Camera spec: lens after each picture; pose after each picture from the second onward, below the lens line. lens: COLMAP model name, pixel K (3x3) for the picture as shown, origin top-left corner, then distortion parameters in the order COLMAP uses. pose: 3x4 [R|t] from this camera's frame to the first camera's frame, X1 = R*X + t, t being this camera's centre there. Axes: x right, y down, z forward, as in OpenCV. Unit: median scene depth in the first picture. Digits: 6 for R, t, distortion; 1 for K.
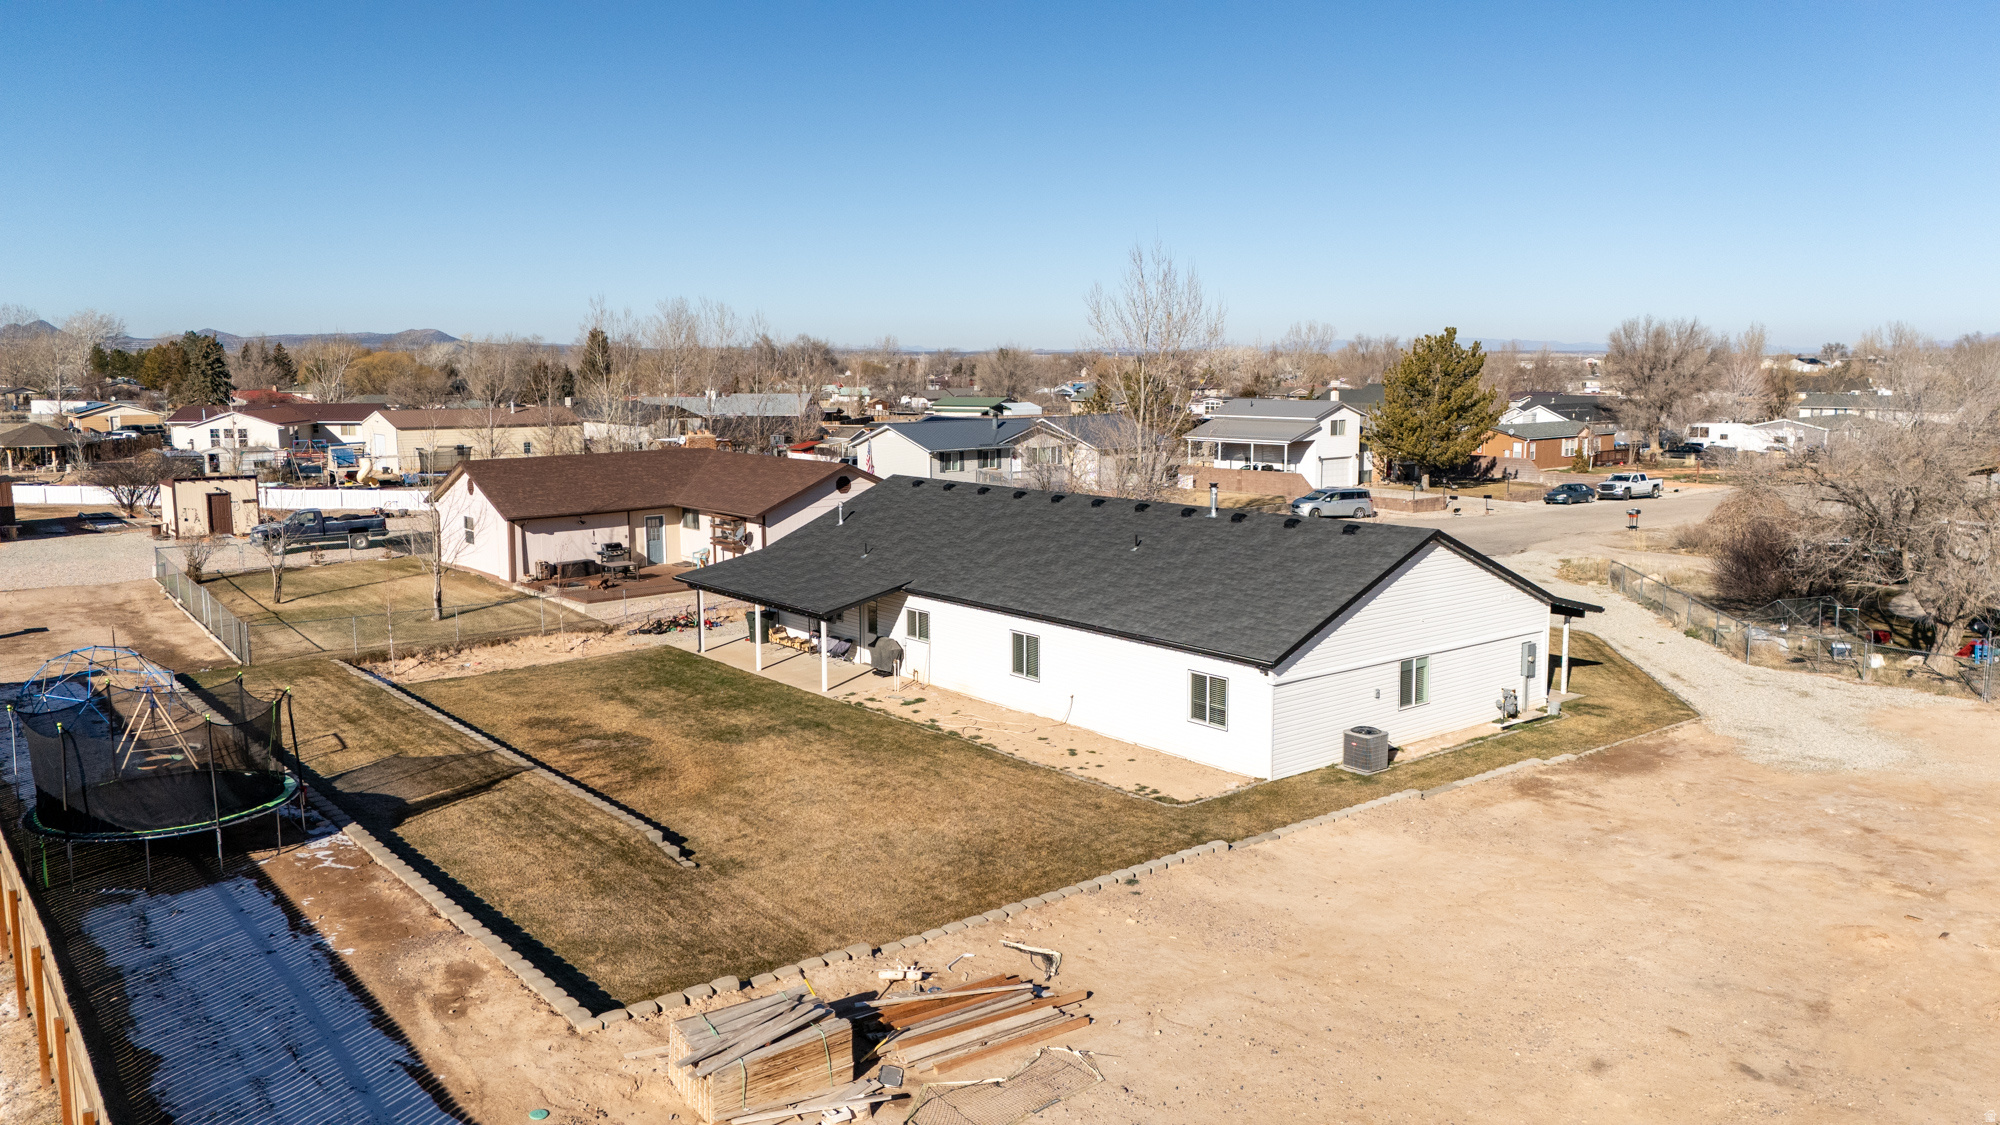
lens RADIAL K [[1451.6, 0, 1007.5], [0, 1451.6, 554.9], [0, 0, 1]] dist [0.154396, -0.241670]
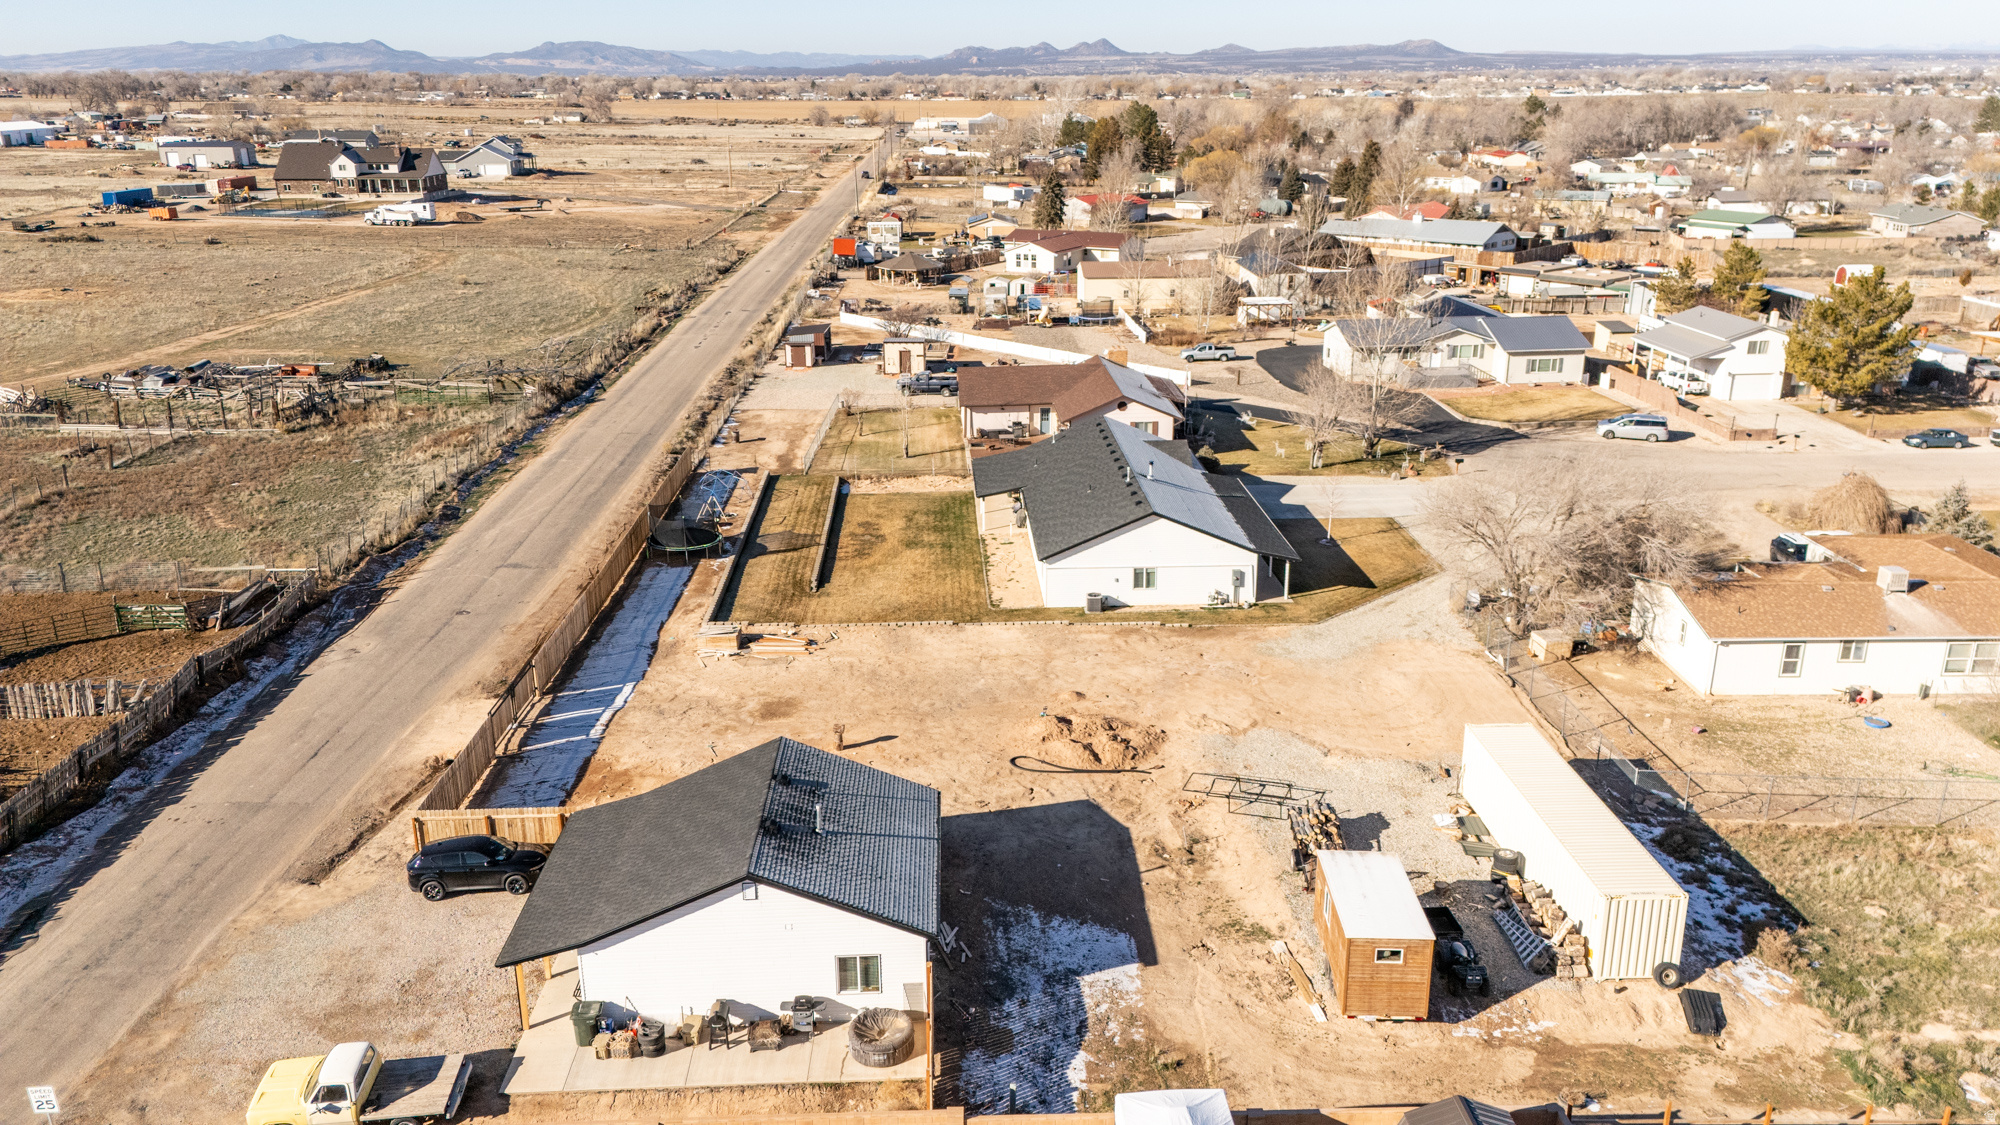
lens RADIAL K [[1451.6, 0, 1007.5], [0, 1451.6, 554.9], [0, 0, 1]] dist [0.154396, -0.241670]
pose [[0.807970, 0.184180, -0.559698, 0.774716], [-0.078349, 0.975038, 0.207753, -0.223243], [0.583991, -0.124007, 0.802232, -0.493711]]
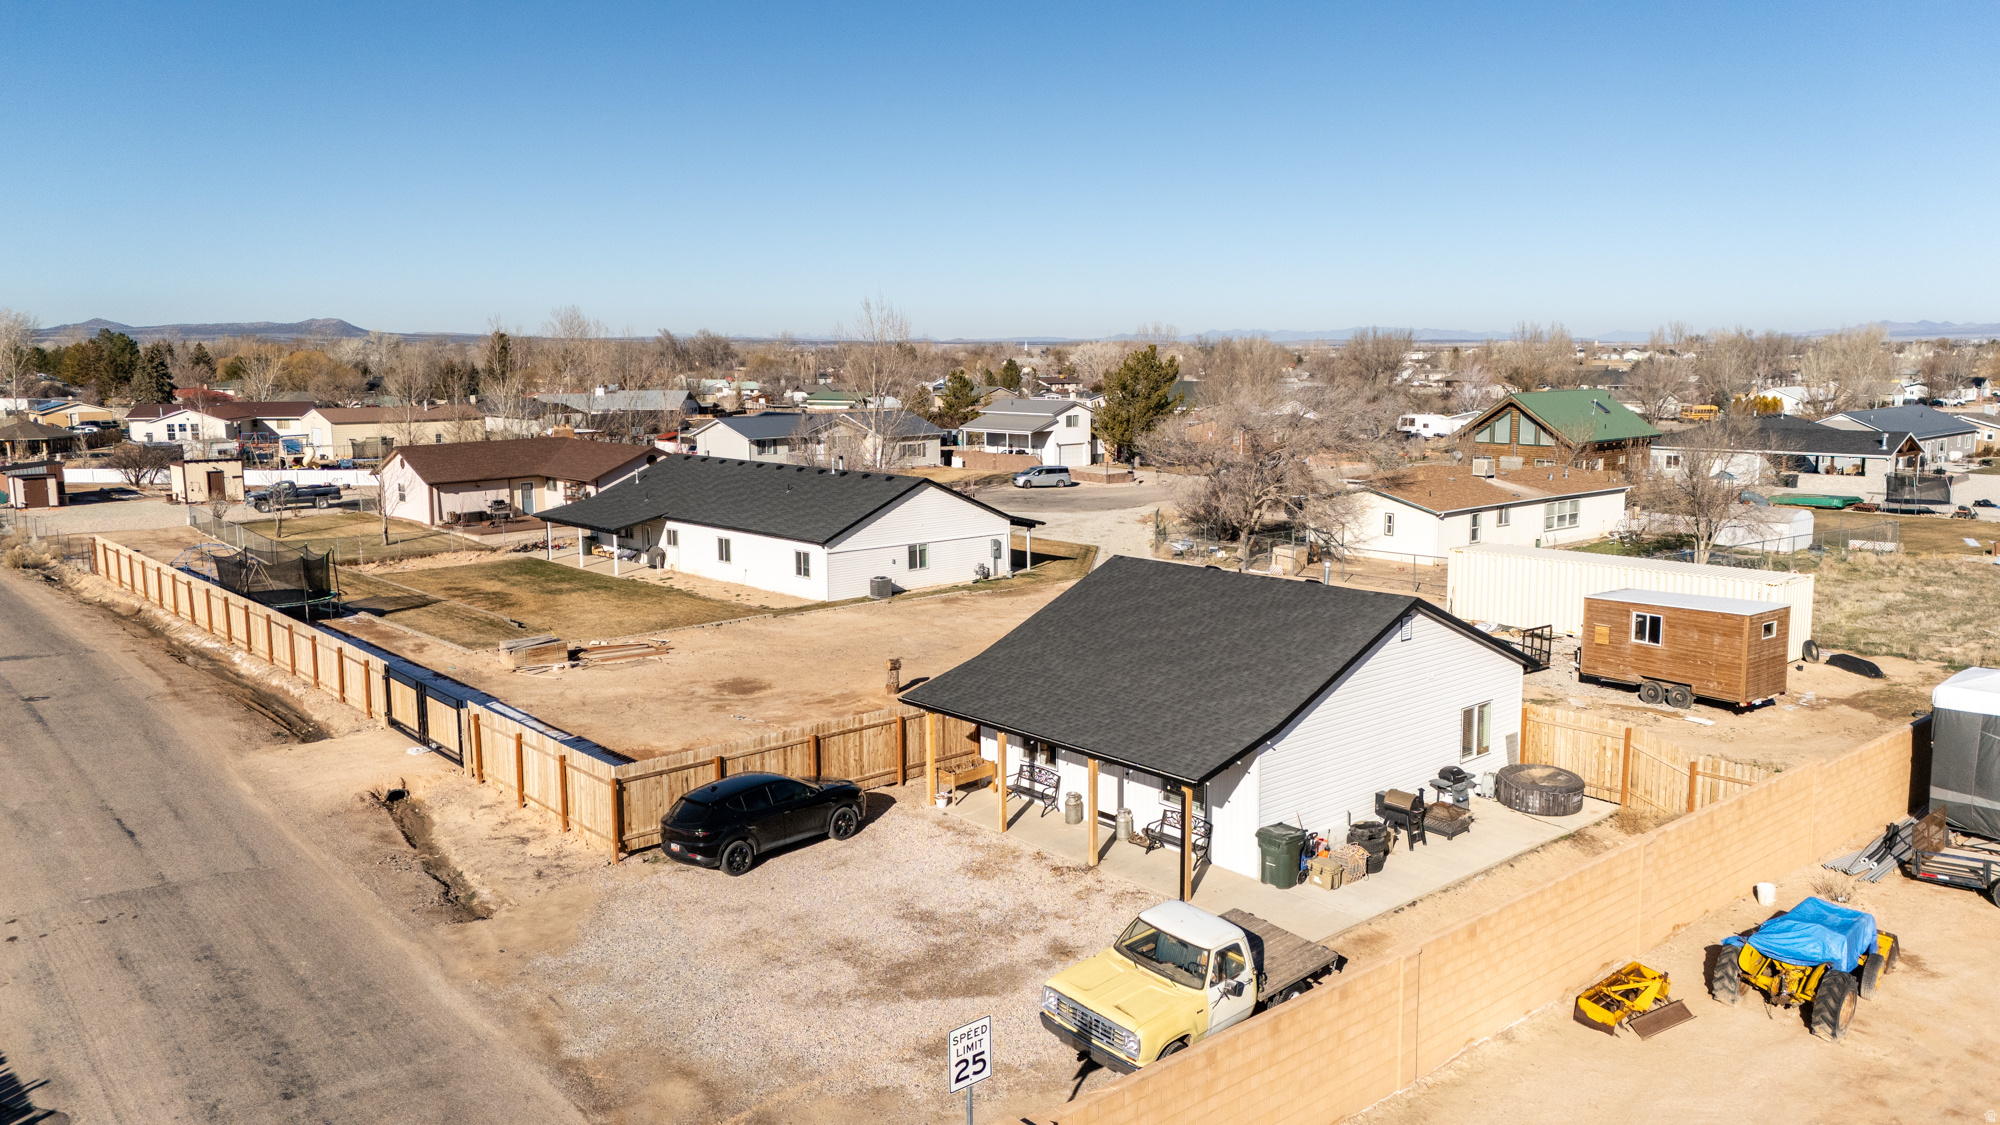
lens RADIAL K [[1457.2, 0, 1000.0], [0, 1457.2, 562.5], [0, 0, 1]] dist [0.102539, -0.123118]
pose [[0.998749, -0.009246, 0.049141, 0.172681], [0.008659, 0.999889, 0.012159, 0.042511], [-0.049248, -0.011719, 0.998718, -0.544373]]
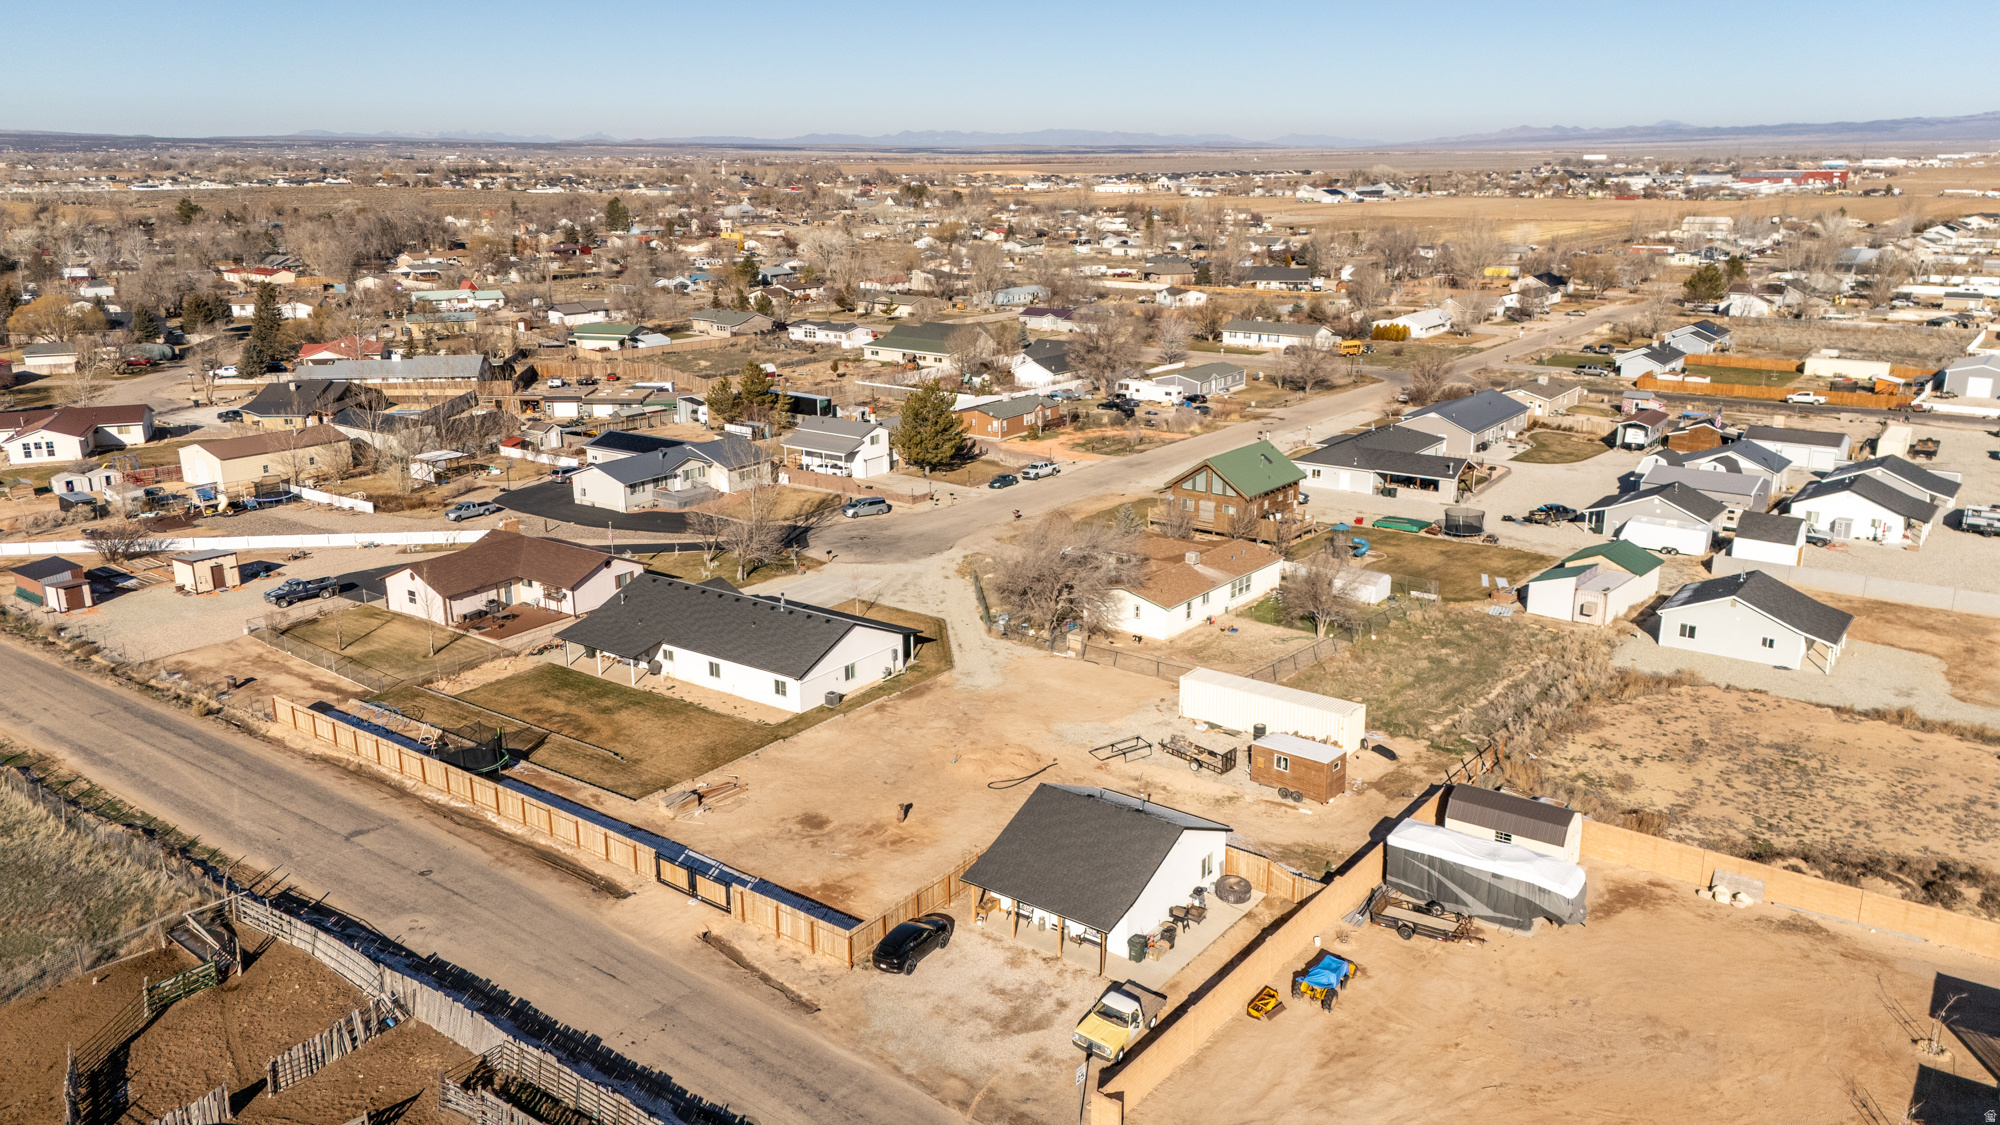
lens RADIAL K [[1457.2, 0, 1000.0], [0, 1457.2, 562.5], [0, 0, 1]] dist [0.102539, -0.123118]
pose [[0.968056, -0.071237, 0.240401, -0.073983], [0.037309, 0.989042, 0.142840, -0.323872], [-0.247942, -0.129308, 0.960106, -1.122649]]
